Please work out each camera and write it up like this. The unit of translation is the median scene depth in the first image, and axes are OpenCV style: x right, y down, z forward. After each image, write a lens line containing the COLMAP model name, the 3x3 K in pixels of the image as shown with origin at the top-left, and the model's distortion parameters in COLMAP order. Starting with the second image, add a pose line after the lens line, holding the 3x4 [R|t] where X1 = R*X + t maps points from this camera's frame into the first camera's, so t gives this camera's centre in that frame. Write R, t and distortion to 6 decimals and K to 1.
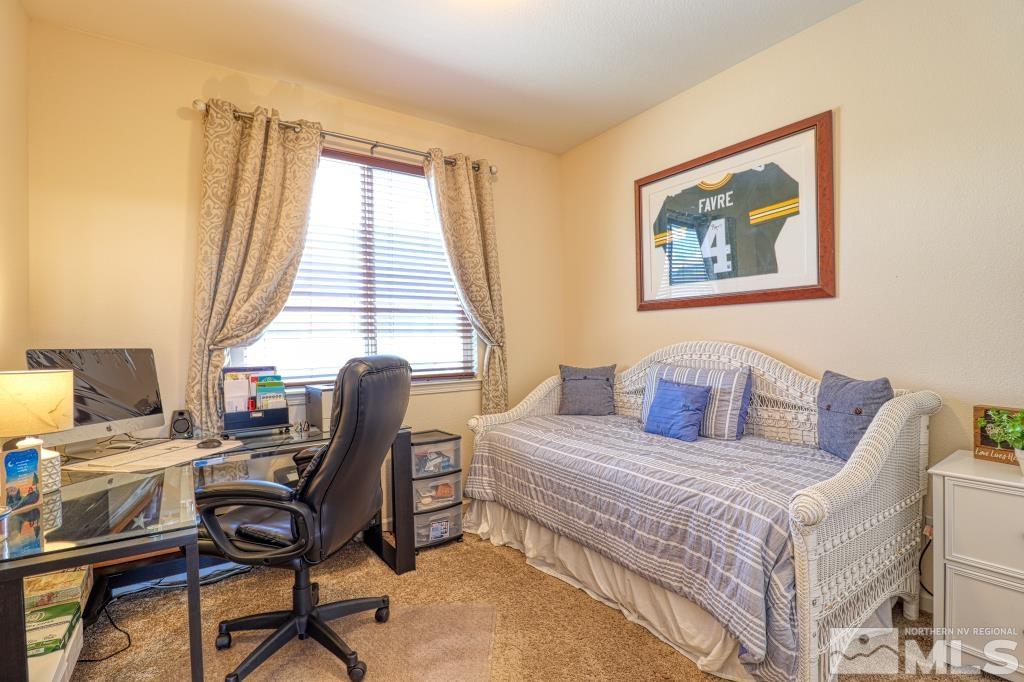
lens RADIAL K [[474.7, 0, 508.6], [0, 474.7, 339.7], [0, 0, 1]] dist [-0.003662, -0.010800]
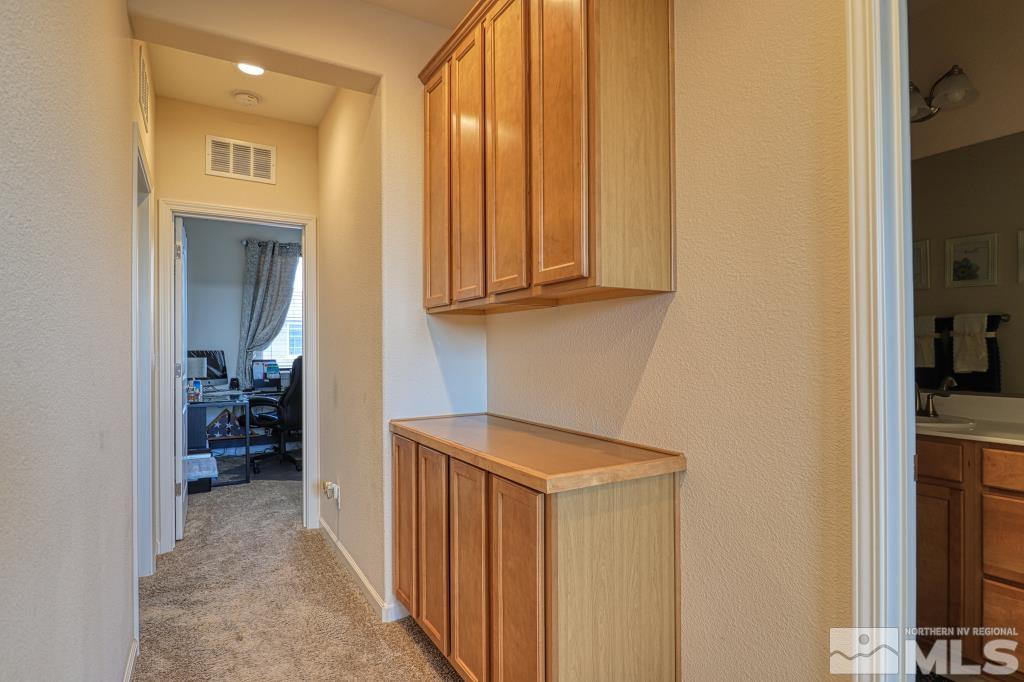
lens RADIAL K [[536.3, 0, 512.0], [0, 536.3, 339.6], [0, 0, 1]] dist [-0.010883, -0.003720]
pose [[0.996718, 0.006150, -0.080724, 0.816105], [-0.007263, 0.999883, -0.013492, -0.011753], [0.080631, 0.014034, 0.996645, -1.410974]]
